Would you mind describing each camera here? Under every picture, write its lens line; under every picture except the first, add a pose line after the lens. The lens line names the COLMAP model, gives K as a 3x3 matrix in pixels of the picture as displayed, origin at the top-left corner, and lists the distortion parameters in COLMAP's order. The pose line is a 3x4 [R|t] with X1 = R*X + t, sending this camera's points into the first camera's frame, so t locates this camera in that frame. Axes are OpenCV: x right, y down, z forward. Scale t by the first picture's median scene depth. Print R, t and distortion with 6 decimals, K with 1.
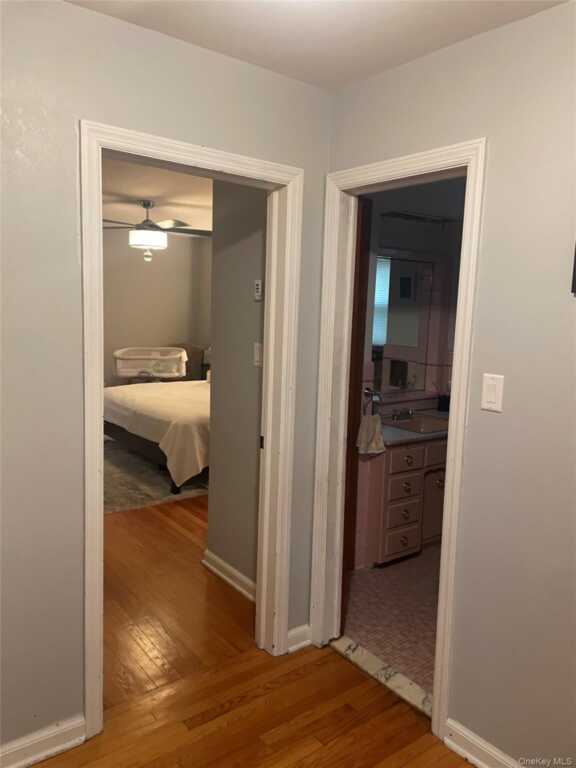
lens RADIAL K [[585.7, 0, 288.0], [0, 585.7, 384.0], [0, 0, 1]] dist [0.145670, -0.169152]
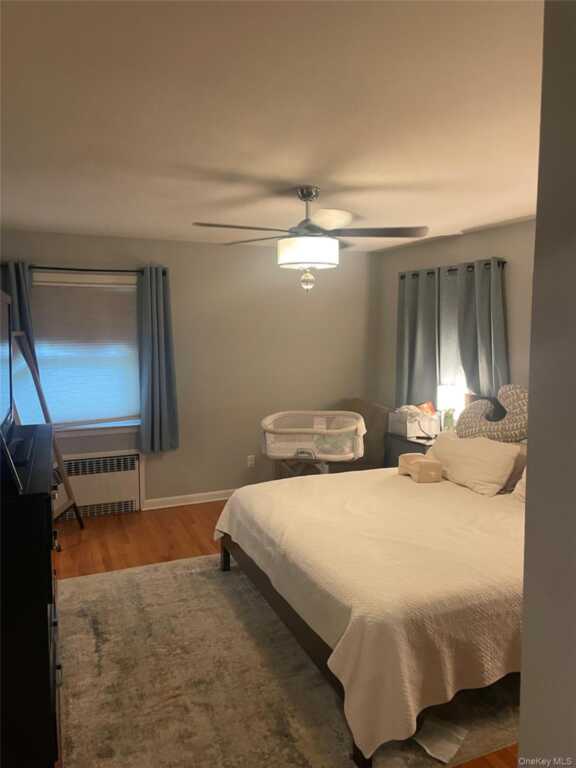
lens RADIAL K [[585.7, 0, 288.0], [0, 585.7, 384.0], [0, 0, 1]] dist [0.145670, -0.169152]
pose [[0.961919, -0.014187, -0.272966, -0.090338], [0.001910, 0.998977, -0.045190, -0.080823], [0.273328, 0.042947, 0.960962, 0.410448]]
